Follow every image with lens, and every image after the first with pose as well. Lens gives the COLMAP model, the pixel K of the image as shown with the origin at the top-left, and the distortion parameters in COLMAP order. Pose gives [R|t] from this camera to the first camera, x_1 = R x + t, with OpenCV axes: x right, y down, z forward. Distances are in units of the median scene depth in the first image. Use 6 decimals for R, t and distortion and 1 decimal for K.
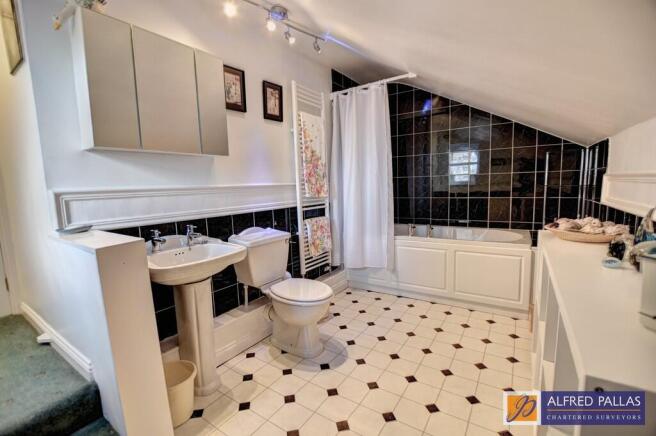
lens RADIAL K [[294.5, 0, 330.6], [0, 294.5, 219.5], [0, 0, 1]] dist [-0.016371, 0.001500]
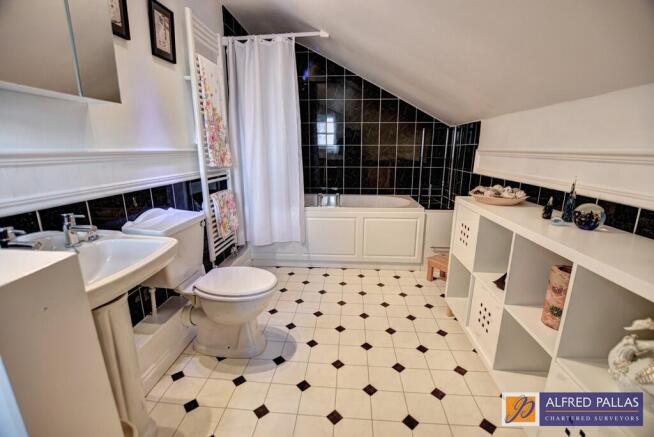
lens RADIAL K [[293.6, 0, 326.8], [0, 293.6, 217.7], [0, 0, 1]] dist [-0.016371, 0.001500]
pose [[0.873490, -0.080302, 0.480174, -0.219676], [0.030383, 0.993372, 0.110857, -0.017341], [-0.485894, -0.082243, 0.870140, 0.149299]]
